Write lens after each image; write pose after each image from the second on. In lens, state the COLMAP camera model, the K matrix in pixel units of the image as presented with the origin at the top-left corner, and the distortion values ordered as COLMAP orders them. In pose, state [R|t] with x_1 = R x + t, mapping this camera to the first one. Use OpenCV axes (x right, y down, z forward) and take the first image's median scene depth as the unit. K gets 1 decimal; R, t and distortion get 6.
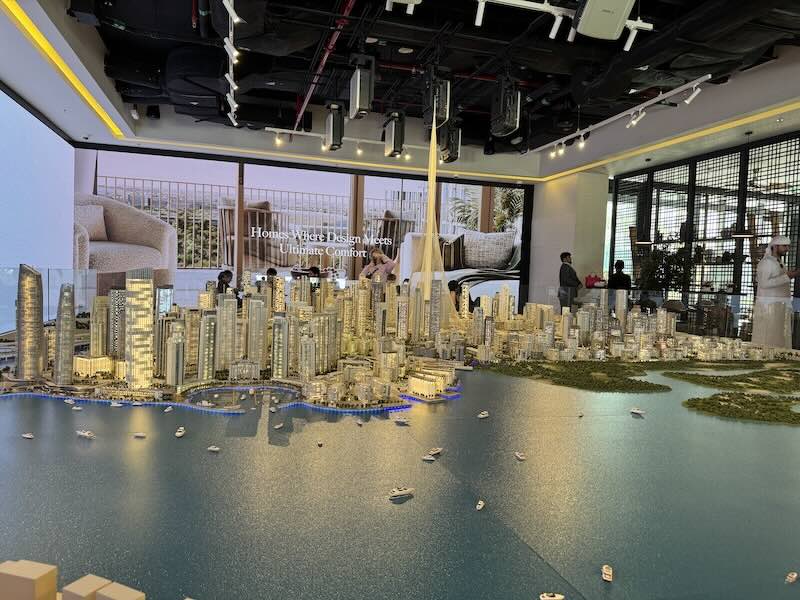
lens RADIAL K [[567.0, 0, 400.0], [0, 567.0, 300.0], [0, 0, 1]] dist [0.134757, -0.224926]
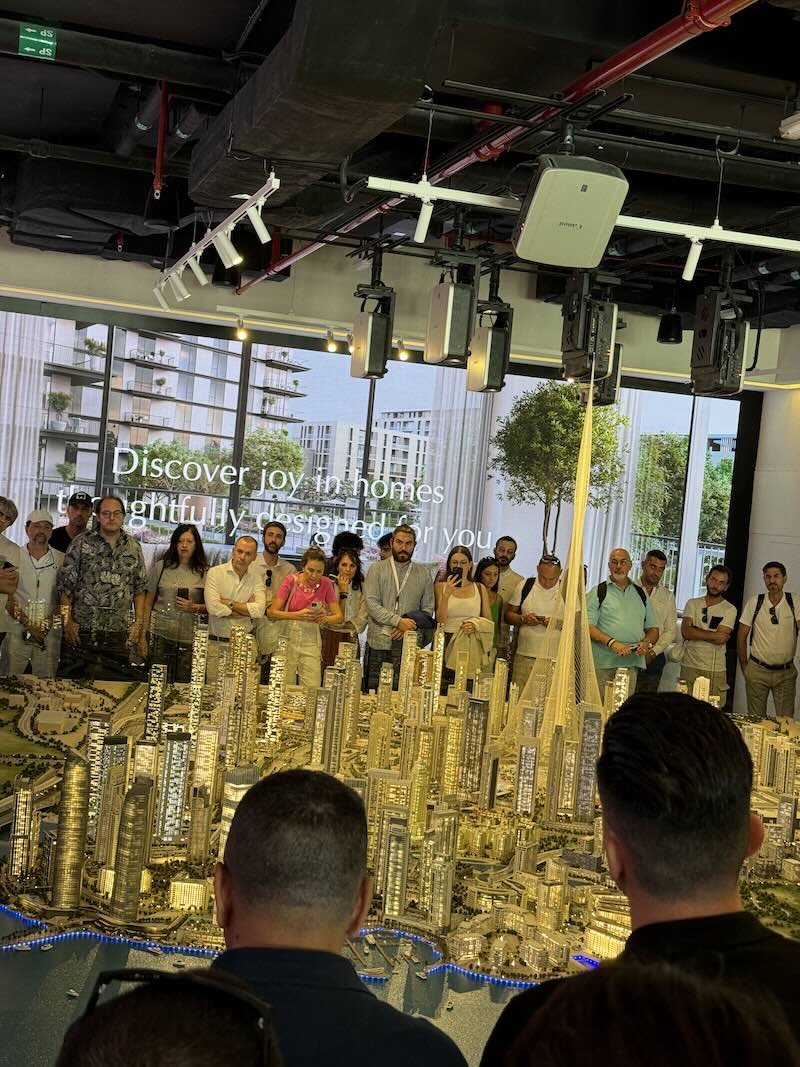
lens RADIAL K [[1513.5, 0, 400.0], [0, 1513.5, 533.5], [0, 0, 1]] dist [0.122431, -0.114266]
pose [[0.998528, 0.053716, 0.007469, -0.144538], [-0.053594, 0.998441, -0.015591, -0.175615], [-0.008295, 0.015168, 0.999851, -0.503508]]
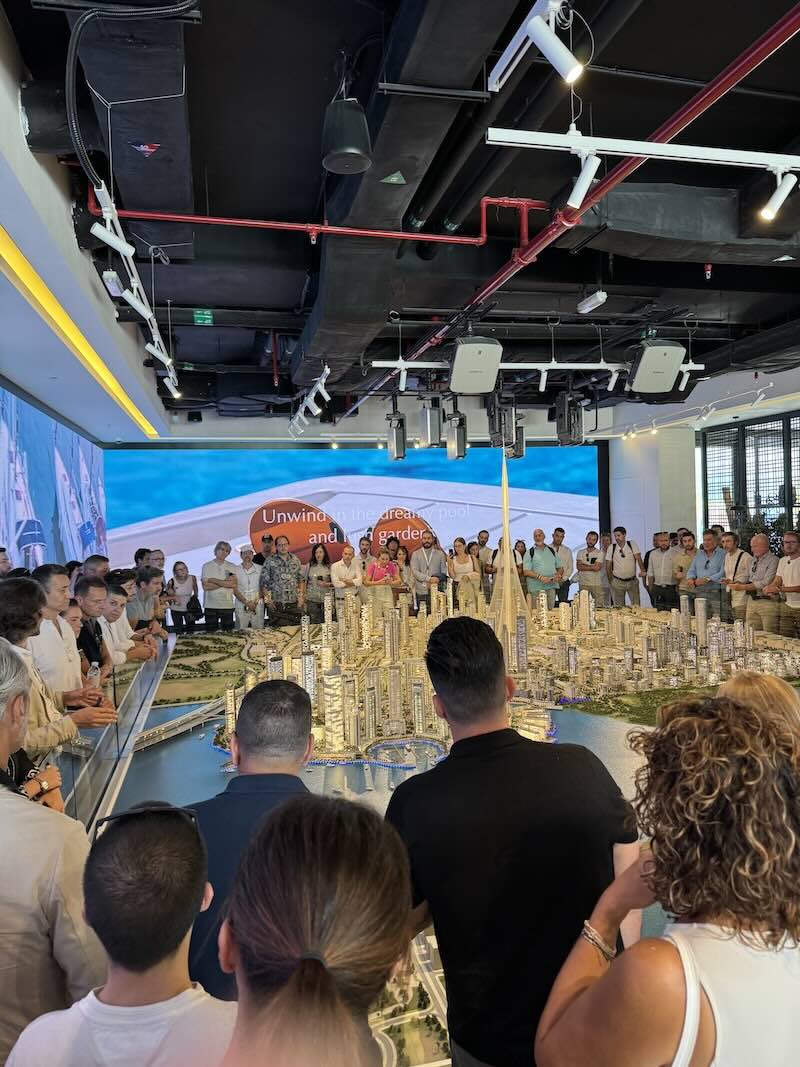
lens RADIAL K [[756.3, 0, 400.8], [0, 756.3, 528.4], [0, 0, 1]] dist [0.134757, -0.224926]
pose [[0.996194, -0.068965, -0.053308, -0.076624], [0.067740, 0.997403, -0.024459, -0.181638], [0.054856, 0.020755, 0.998279, -0.485487]]
